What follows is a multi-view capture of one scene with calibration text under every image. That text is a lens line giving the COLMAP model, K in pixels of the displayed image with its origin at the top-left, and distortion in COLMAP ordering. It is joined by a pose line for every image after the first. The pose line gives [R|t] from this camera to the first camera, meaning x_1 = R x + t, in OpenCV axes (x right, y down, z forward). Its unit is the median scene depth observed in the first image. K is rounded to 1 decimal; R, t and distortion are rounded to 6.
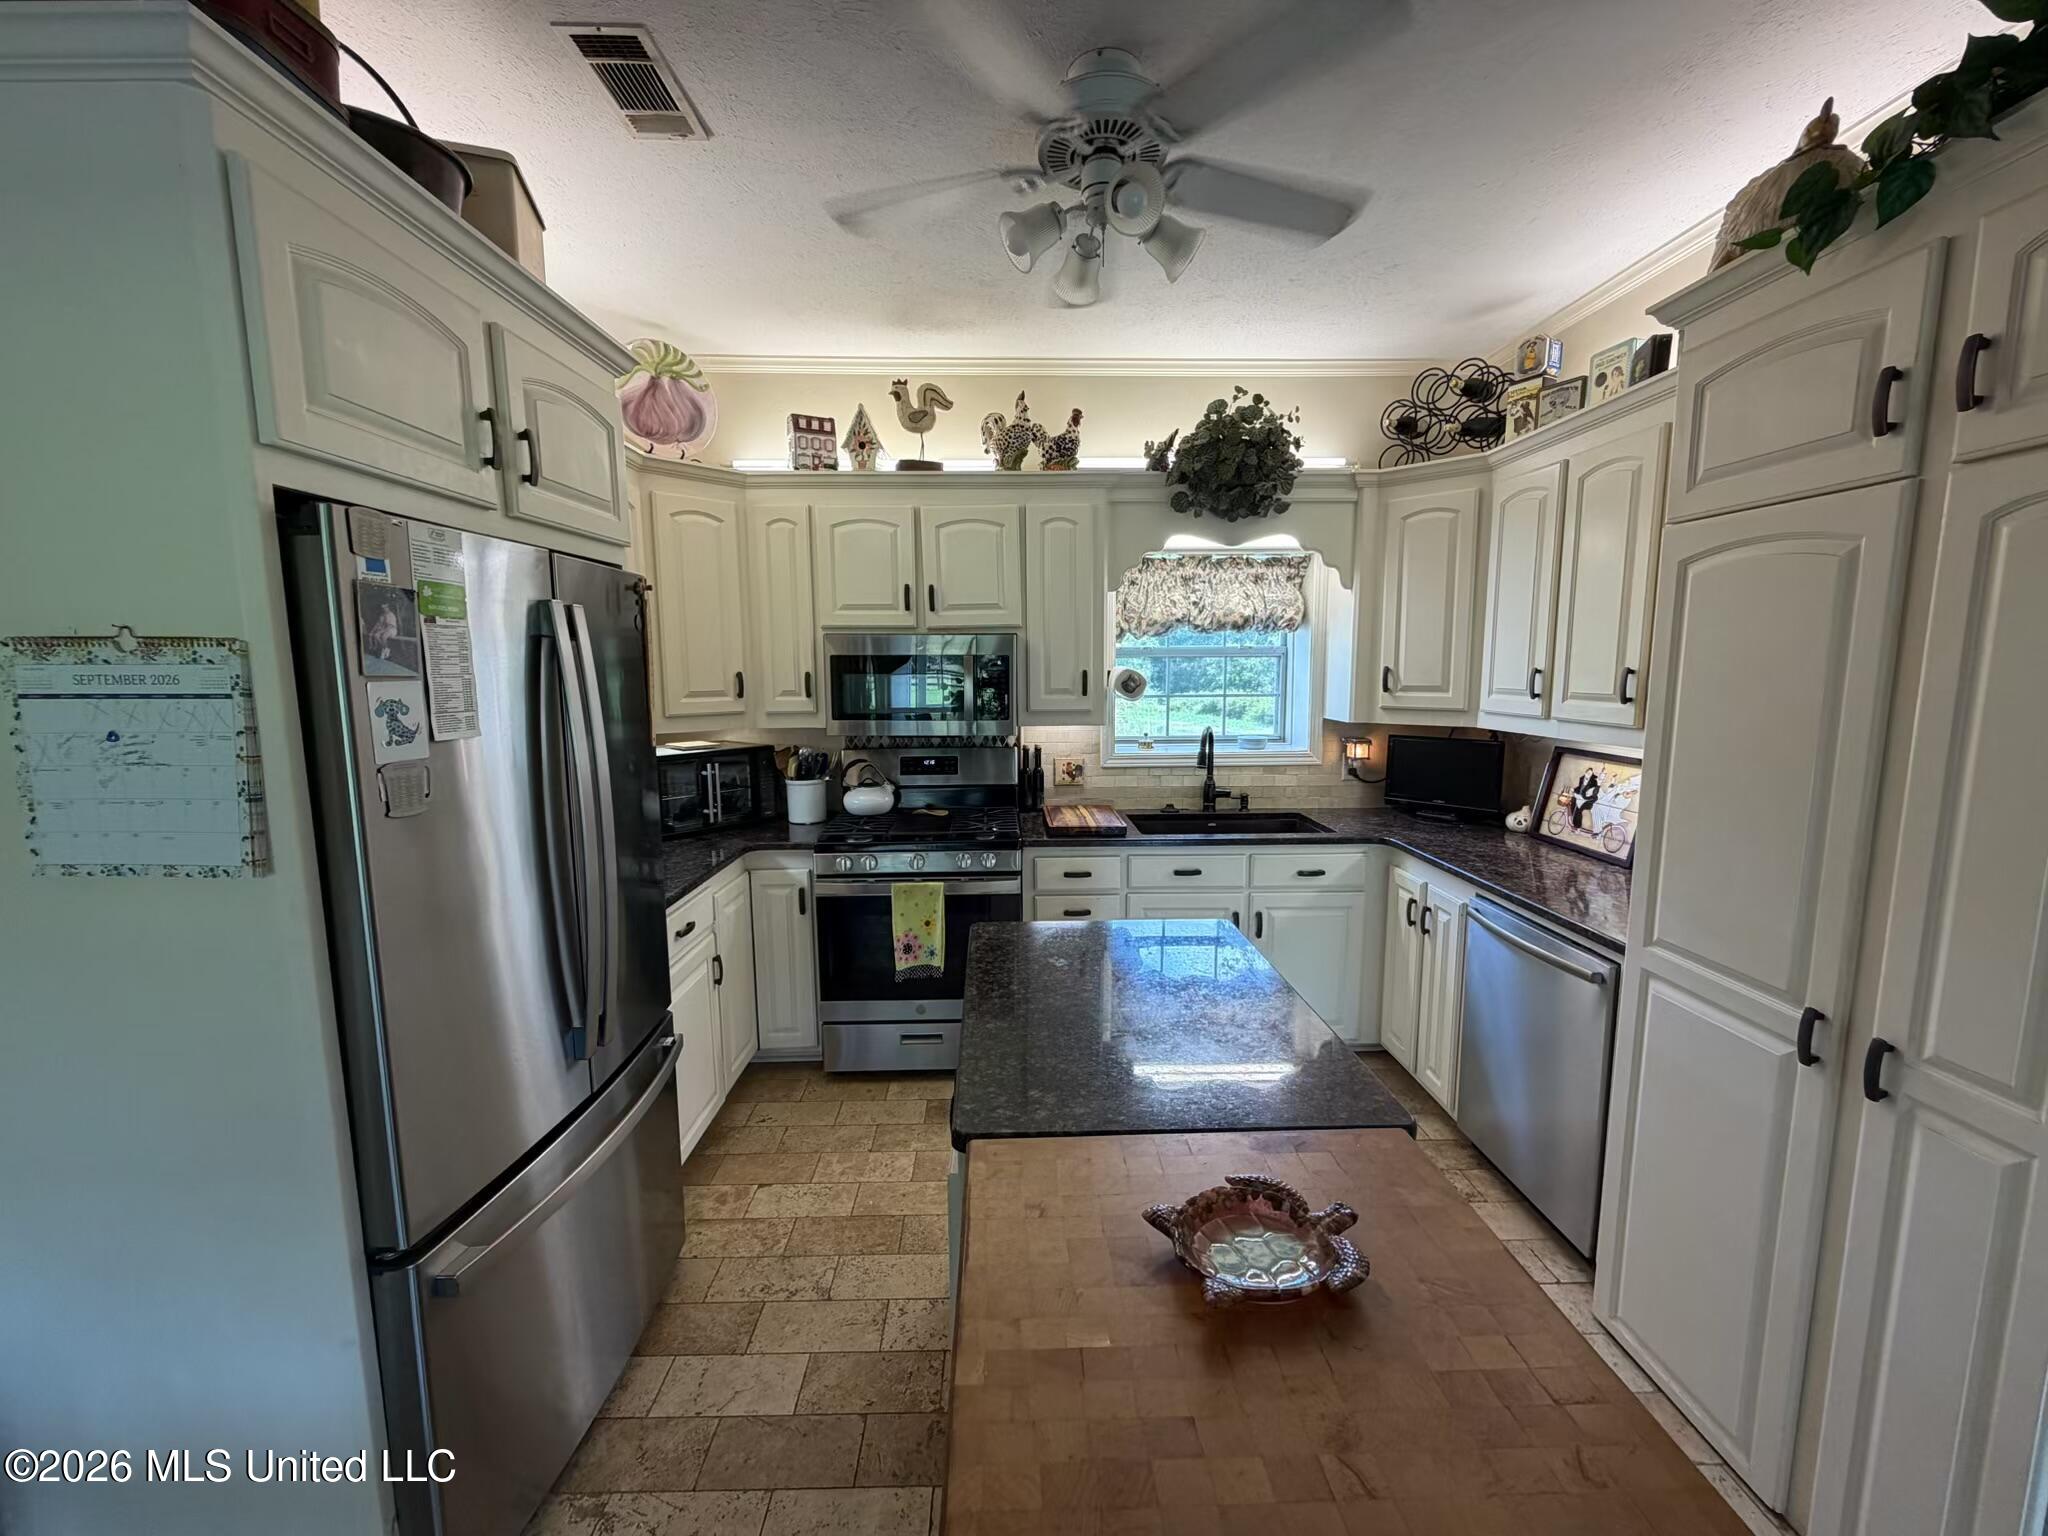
lens RADIAL K [[816.3, 0, 1020.4], [0, 816.3, 766.3], [0, 0, 1]] dist [-0.001086, 0.000633]
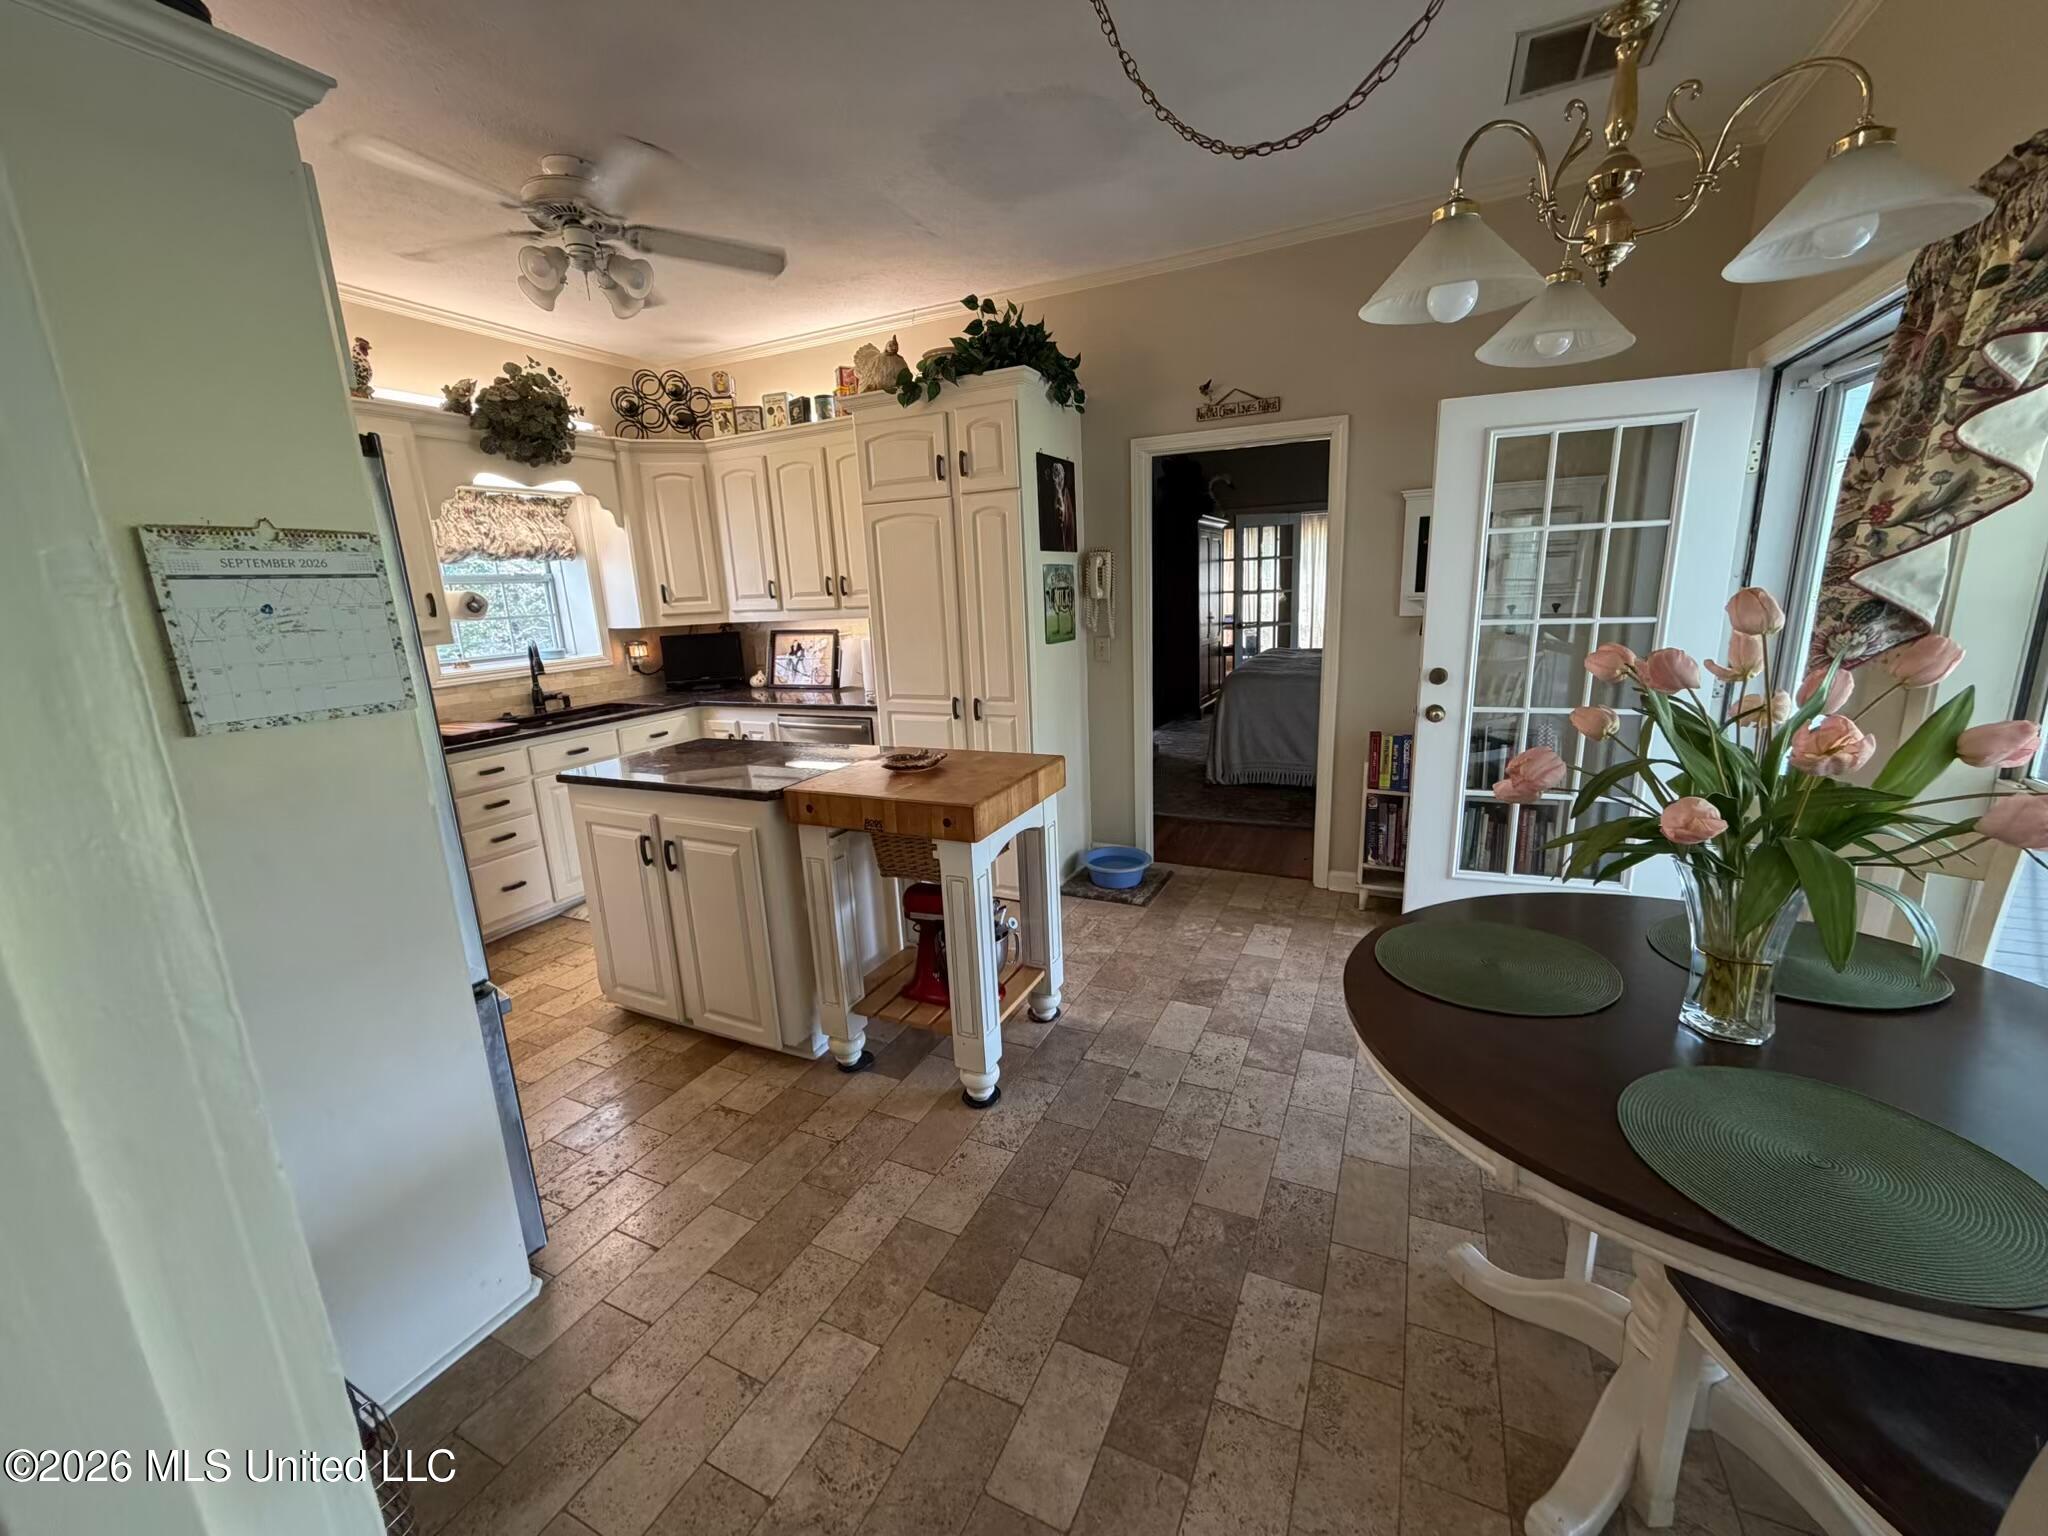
lens RADIAL K [[816.3, 0, 1022.3], [0, 816.3, 767.5], [0, 0, 1]] dist [-0.001086, 0.000633]
pose [[0.448093, -0.212035, 0.868478, -0.571787], [0.154212, 0.975236, 0.158533, 0.058704], [-0.880586, 0.062892, 0.469695, -0.190592]]
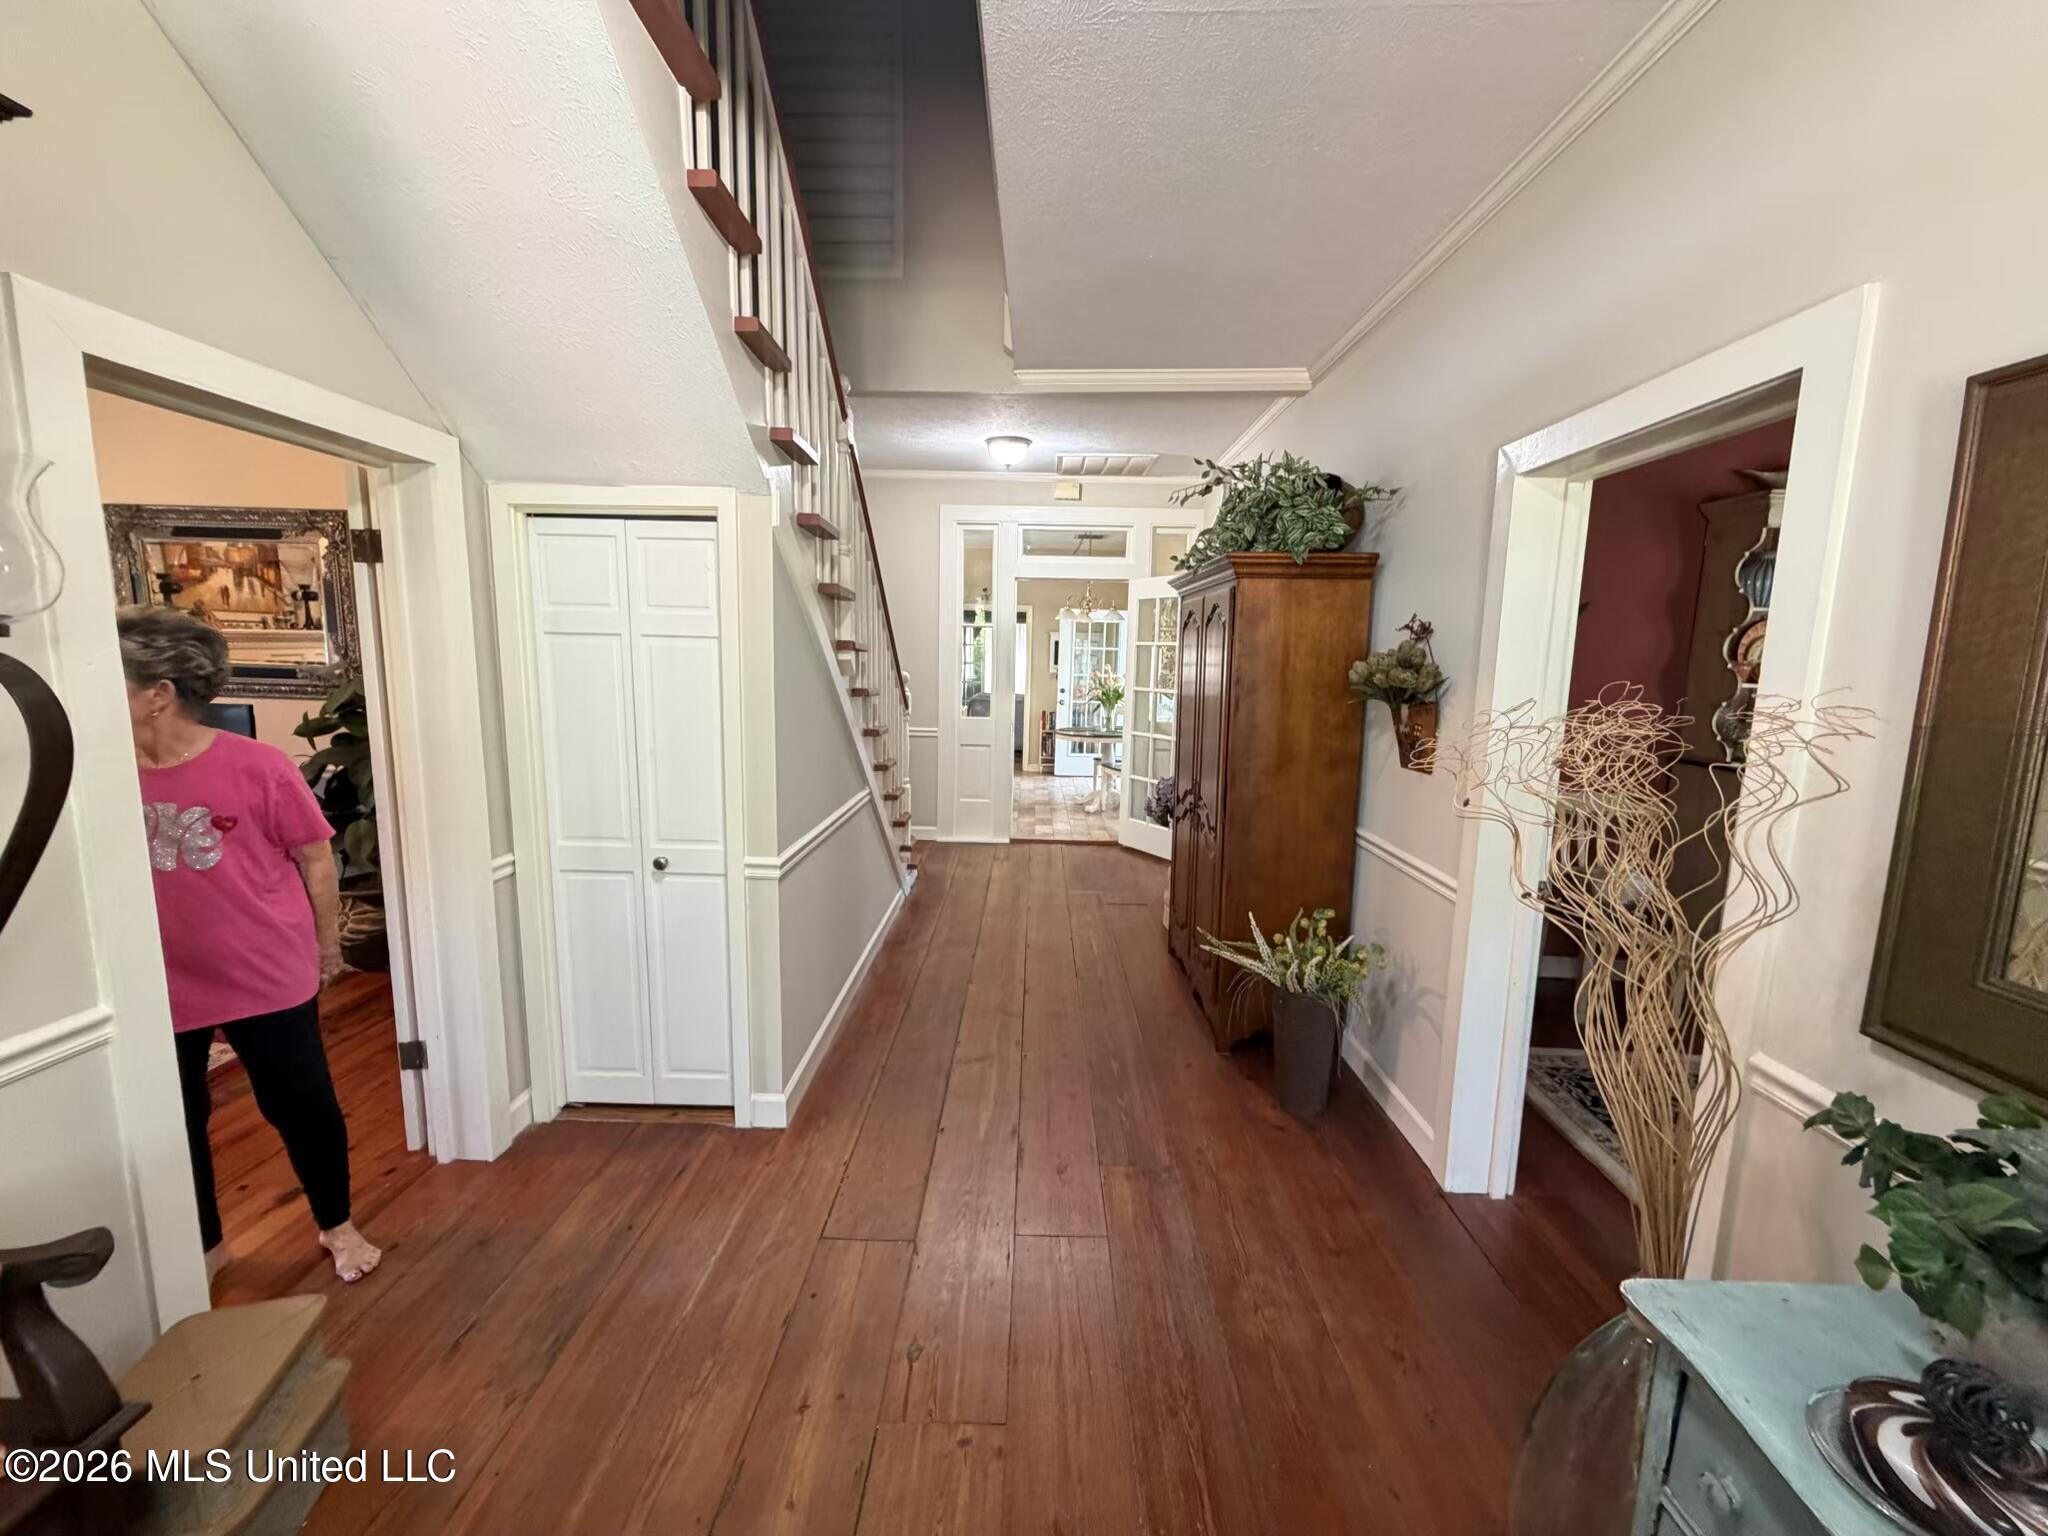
lens RADIAL K [[816.3, 0, 1022.3], [0, 816.3, 776.1], [0, 0, 1]] dist [-0.001086, 0.000633]
pose [[0.035615, -0.130820, 0.990766, -3.156093], [0.108451, 0.986046, 0.126299, 0.106238], [-0.993464, 0.102951, 0.049306, -0.131297]]
